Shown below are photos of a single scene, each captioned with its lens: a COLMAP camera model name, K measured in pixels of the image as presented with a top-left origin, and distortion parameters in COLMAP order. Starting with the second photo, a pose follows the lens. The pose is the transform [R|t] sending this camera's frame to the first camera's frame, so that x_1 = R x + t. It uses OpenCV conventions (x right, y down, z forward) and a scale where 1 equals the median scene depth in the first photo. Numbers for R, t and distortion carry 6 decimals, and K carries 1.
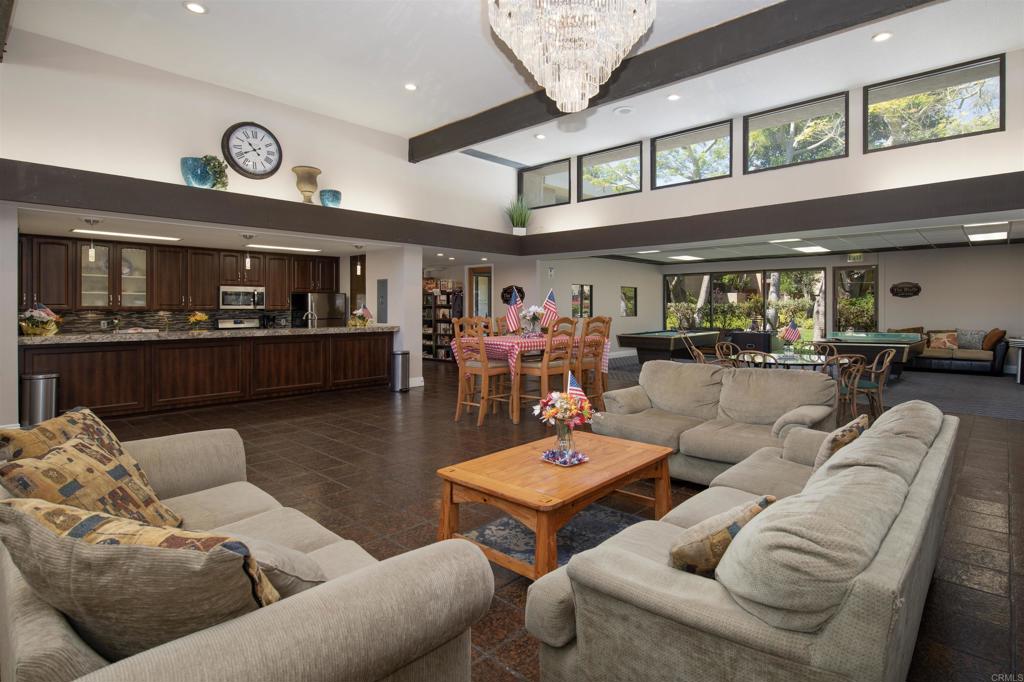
lens RADIAL K [[517.3, 0, 542.1], [0, 517.3, 308.2], [0, 0, 1]] dist [0.001223, -0.000091]
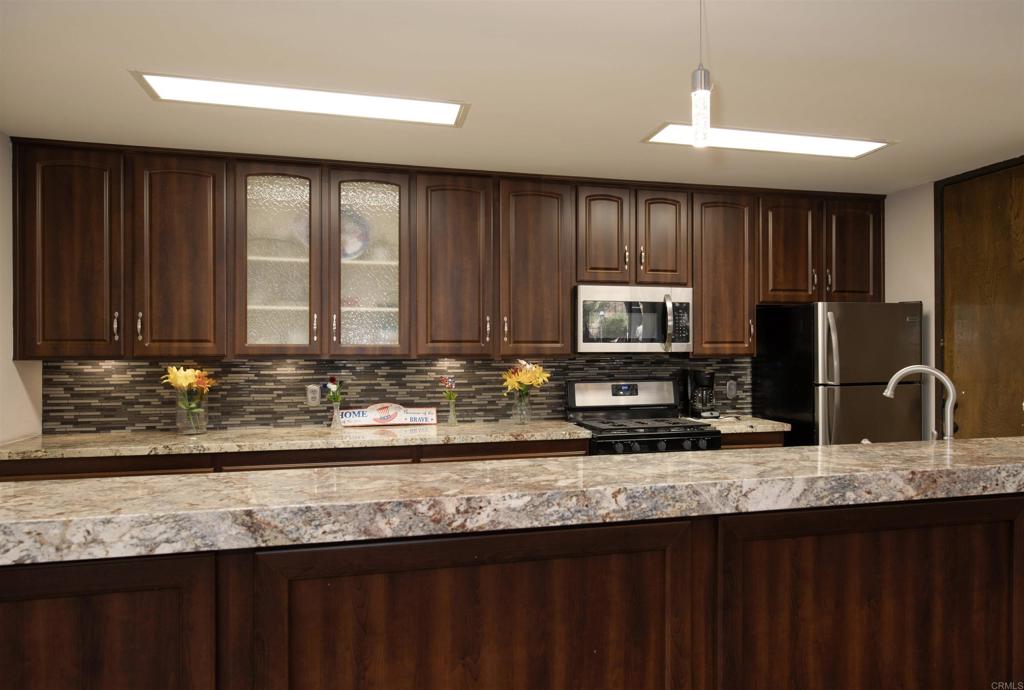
lens RADIAL K [[648.6, 0, 513.9], [0, 648.6, 347.9], [0, 0, 1]] dist [-0.002866, -0.000397]
pose [[0.791334, -0.004863, -0.611365, -0.426686], [0.002426, 0.999985, -0.004814, 0.000273], [0.611380, 0.002326, 0.791334, 0.687471]]
